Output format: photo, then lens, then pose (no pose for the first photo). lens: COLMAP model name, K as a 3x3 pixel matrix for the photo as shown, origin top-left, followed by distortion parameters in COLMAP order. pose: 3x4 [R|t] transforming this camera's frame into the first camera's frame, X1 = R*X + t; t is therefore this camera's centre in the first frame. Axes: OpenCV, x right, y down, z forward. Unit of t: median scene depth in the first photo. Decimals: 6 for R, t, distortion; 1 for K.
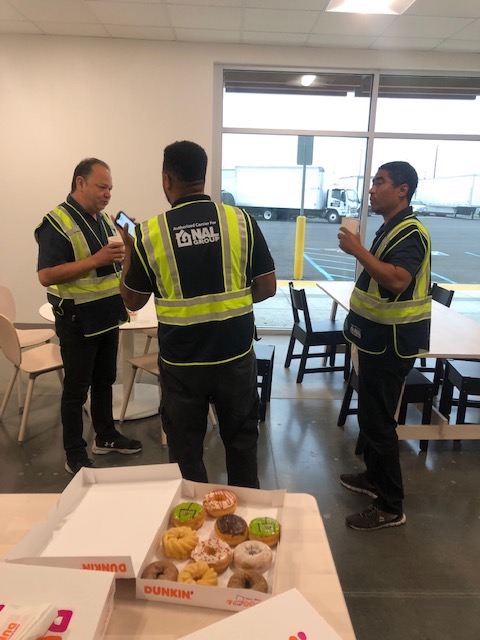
lens RADIAL K [[538.9, 0, 240.0], [0, 538.9, 320.0], [0, 0, 1]] dist [0.002337, -0.000647]
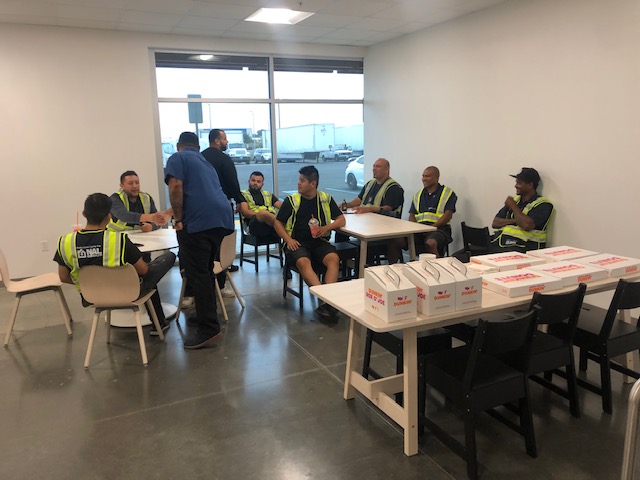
lens RADIAL K [[524.7, 0, 320.0], [0, 524.7, 240.0], [0, 0, 1]] dist [-0.001121, 0.003820]
pose [[0.909884, -0.133309, 0.392861, -0.223176], [0.155722, 0.987469, -0.025584, 0.069755], [-0.384528, 0.084456, 0.919242, -0.260918]]
